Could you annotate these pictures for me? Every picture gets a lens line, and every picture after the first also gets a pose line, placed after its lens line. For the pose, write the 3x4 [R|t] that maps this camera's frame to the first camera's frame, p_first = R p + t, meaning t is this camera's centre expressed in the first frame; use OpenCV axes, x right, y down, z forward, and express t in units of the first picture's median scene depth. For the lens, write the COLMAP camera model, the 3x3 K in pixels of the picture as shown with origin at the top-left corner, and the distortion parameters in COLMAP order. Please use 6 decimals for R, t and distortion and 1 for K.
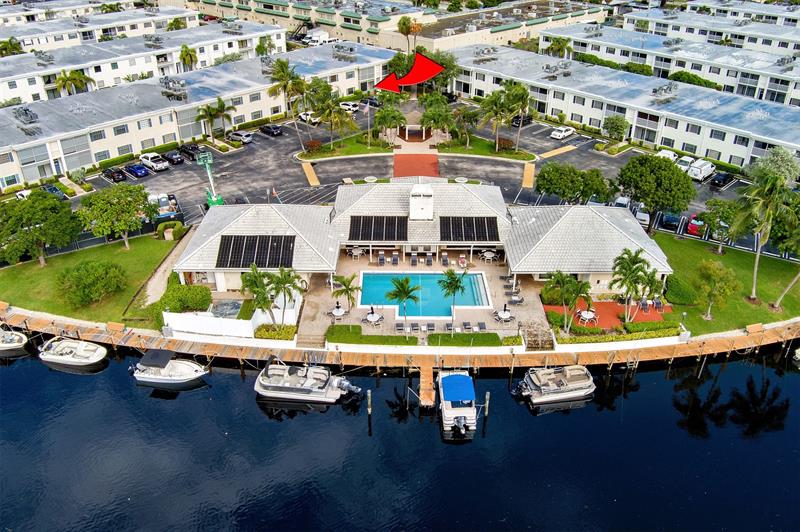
lens RADIAL K [[649.0, 0, 400.0], [0, 649.0, 266.0], [0, 0, 1]] dist [-0.093589, 0.053245]
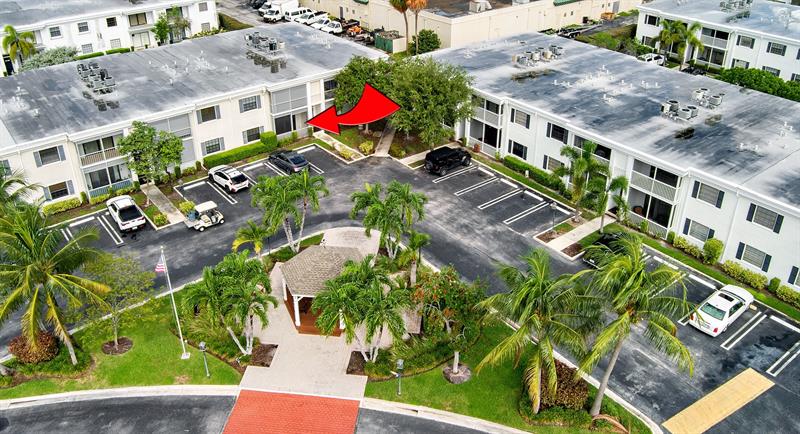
lens RADIAL K [[645.0, 0, 400.0], [0, 645.0, 217.0], [0, 0, 1]] dist [-0.068744, 0.000044]
pose [[0.994573, 0.049016, -0.091768, 0.194584], [-0.048733, 0.998798, 0.005322, -0.509302], [0.091918, -0.000821, 0.995766, 1.227953]]
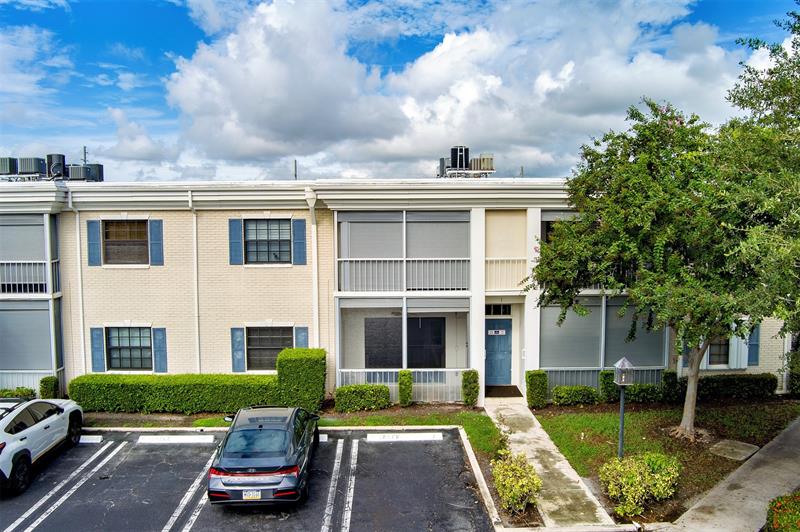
lens RADIAL K [[649.0, 0, 400.0], [0, 649.0, 266.0], [0, 0, 1]] dist [-0.093589, 0.053245]
pose [[0.729495, 0.046620, -0.682396, 0.113008], [-0.342865, 0.888200, -0.305850, -0.593703], [0.591845, 0.457085, 0.663922, 2.133508]]
